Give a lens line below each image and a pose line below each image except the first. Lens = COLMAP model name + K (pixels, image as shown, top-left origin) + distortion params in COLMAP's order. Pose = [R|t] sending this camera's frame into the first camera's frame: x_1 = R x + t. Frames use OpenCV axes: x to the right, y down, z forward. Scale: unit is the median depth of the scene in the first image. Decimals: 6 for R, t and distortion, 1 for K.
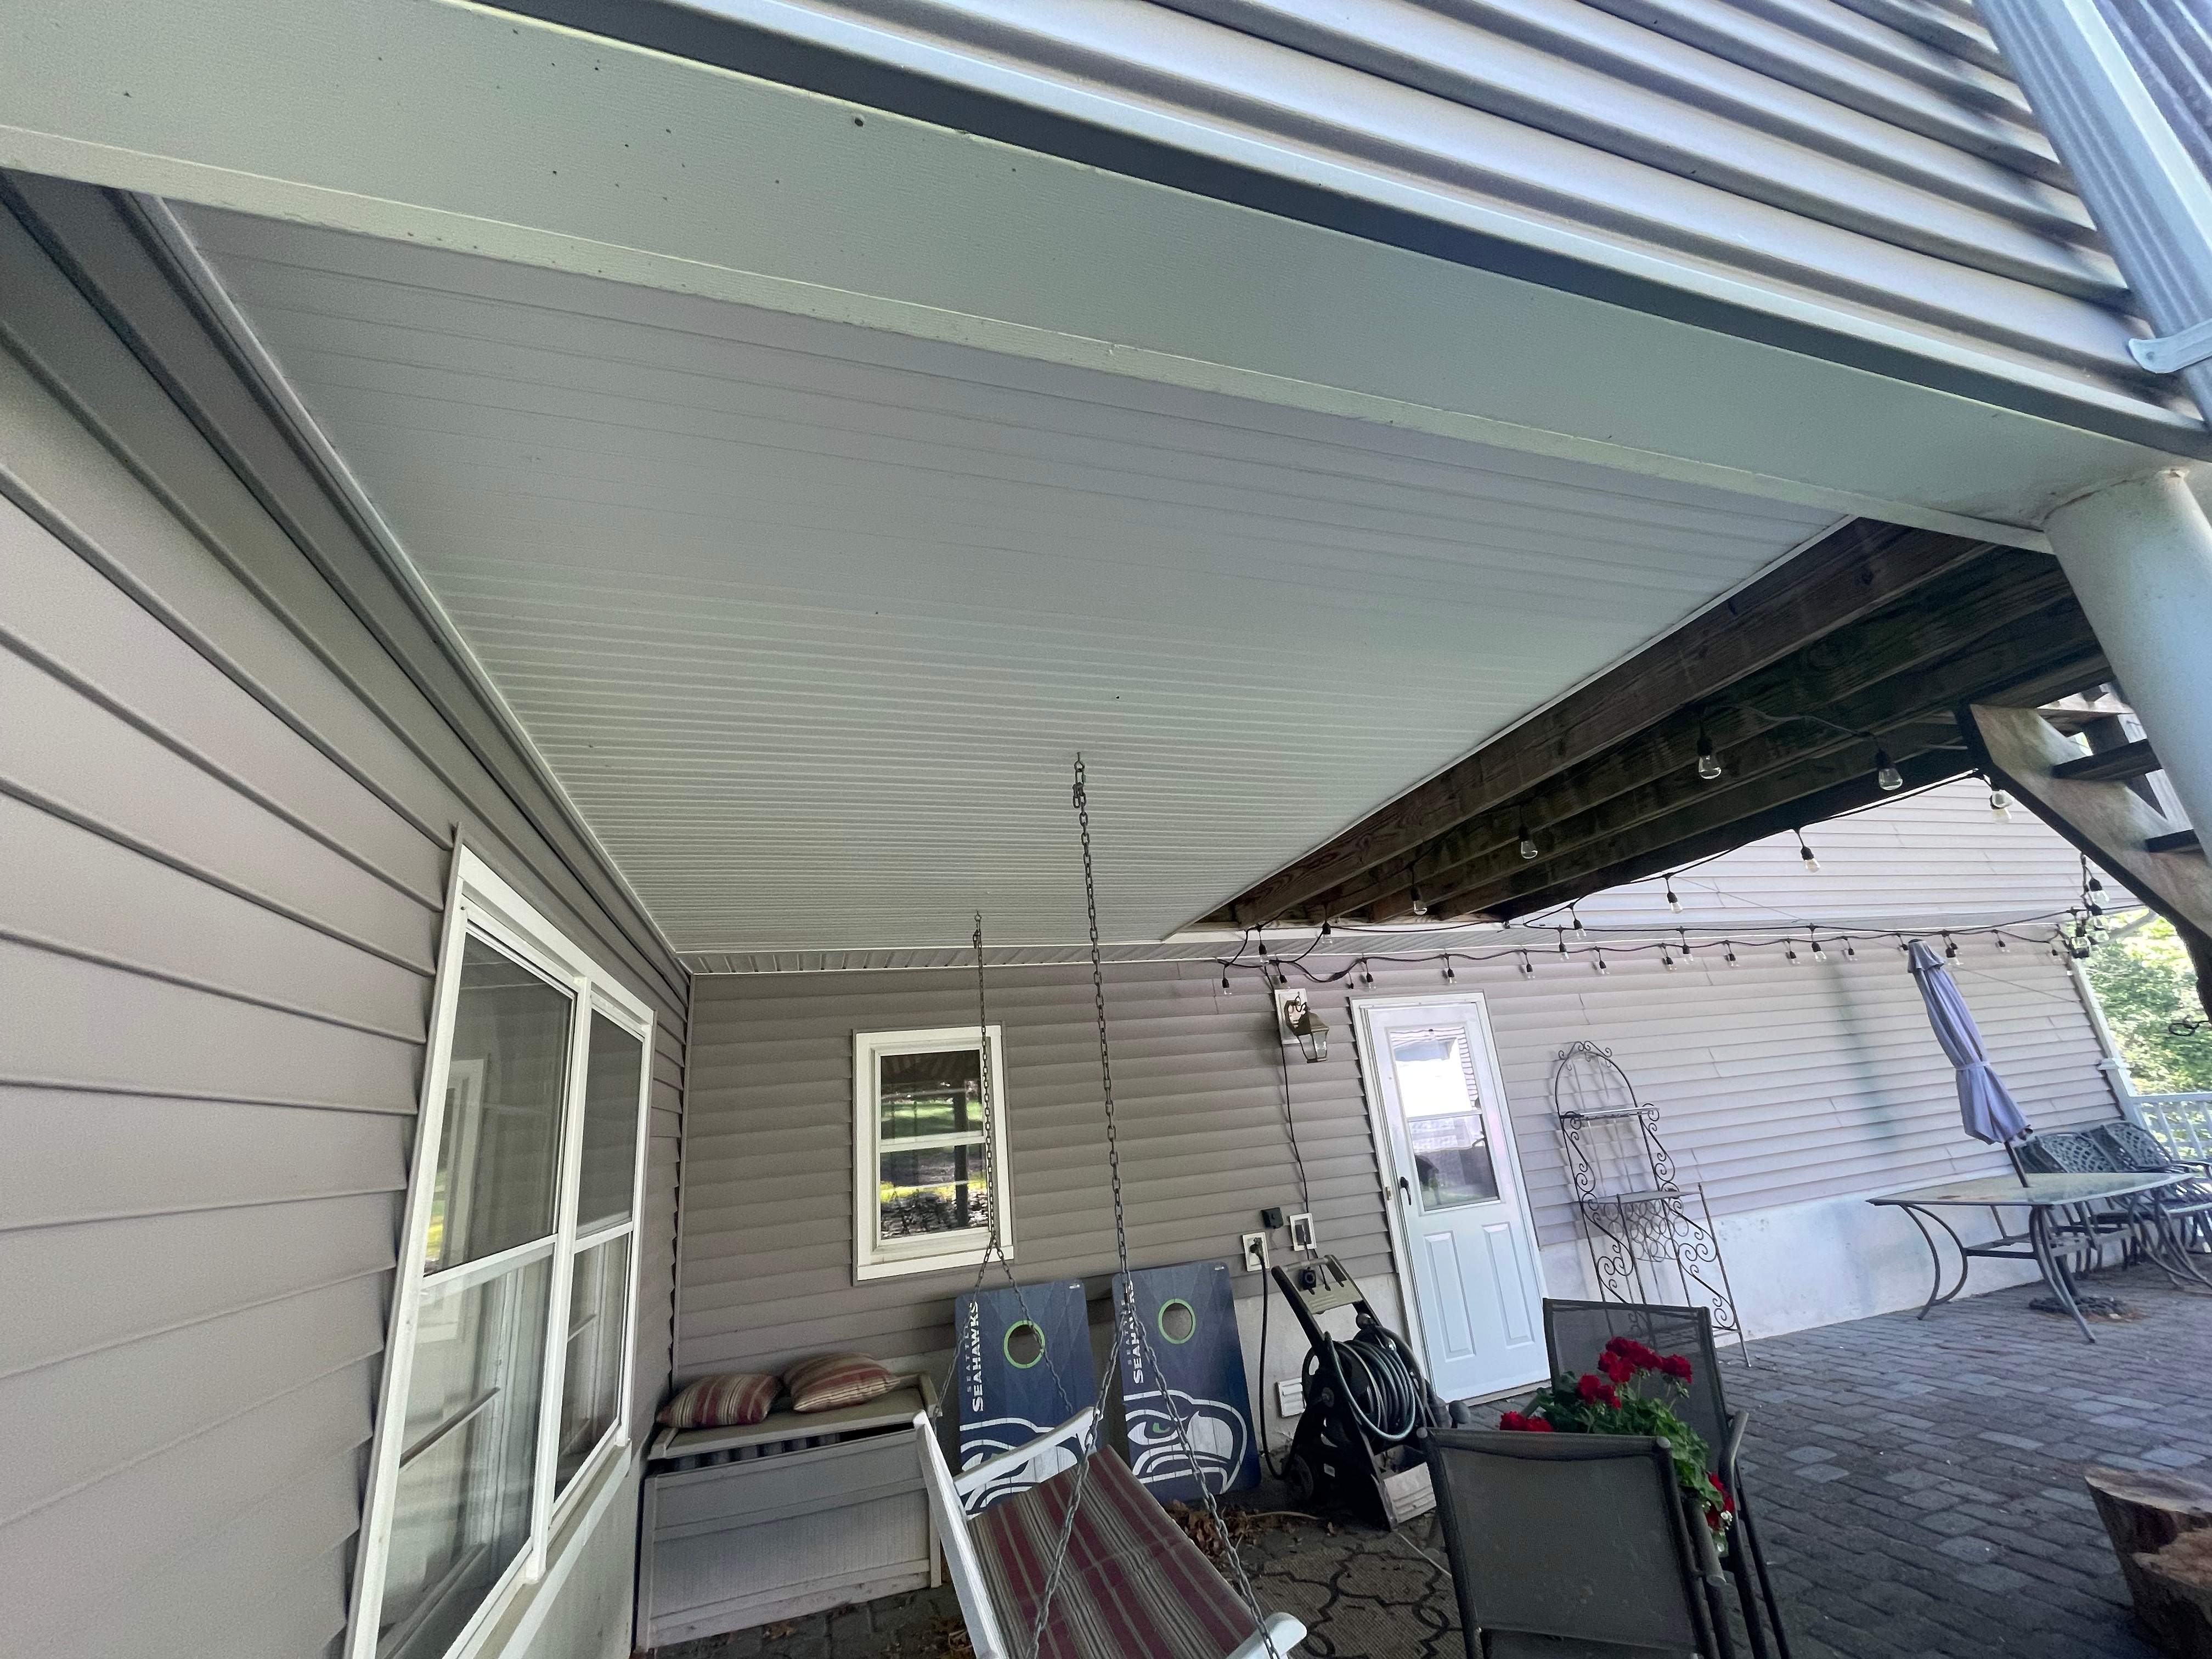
lens RADIAL K [[892.9, 0, 1106.0], [0, 892.9, 829.5], [0, 0, 1]] dist [-0.001590, -0.000060]
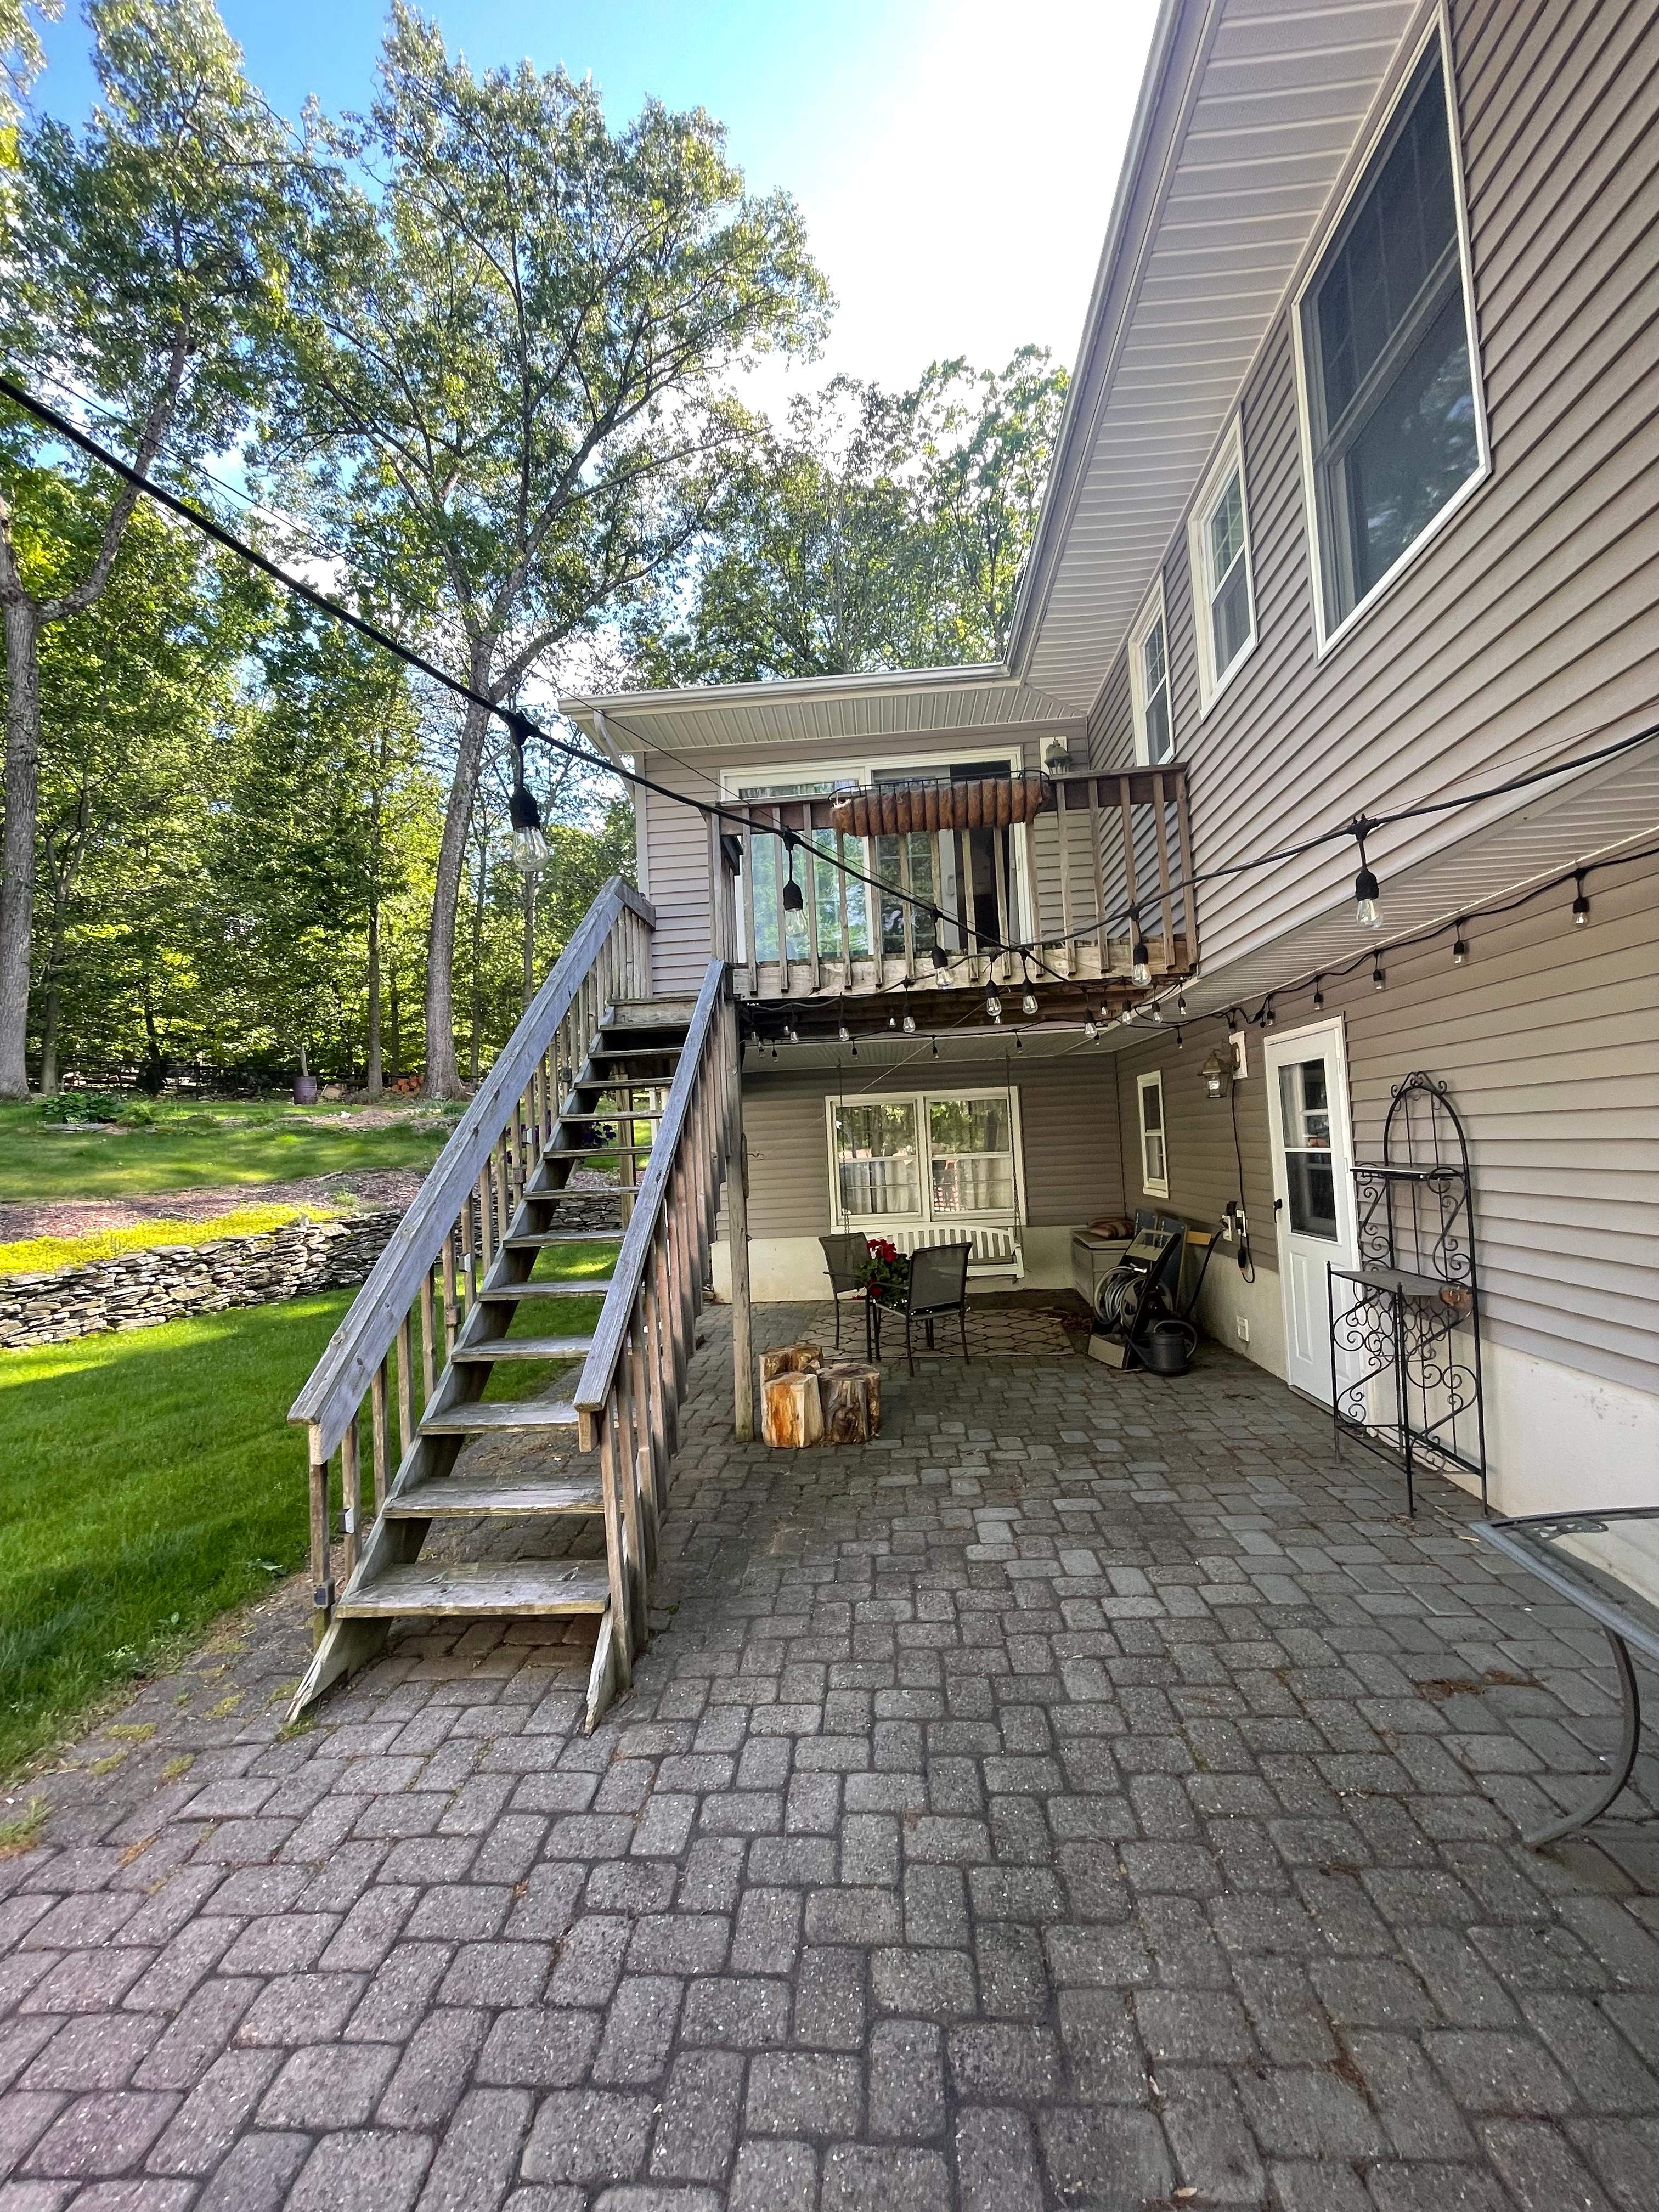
lens RADIAL K [[892.9, 0, 835.7], [0, 892.9, 1099.4], [0, 0, 1]] dist [-0.001590, -0.000060]
pose [[-0.351473, 0.057627, -0.934423, 1.813418], [0.361853, 0.928897, -0.078821, 0.198914], [0.863440, -0.365827, -0.347334, 1.136030]]
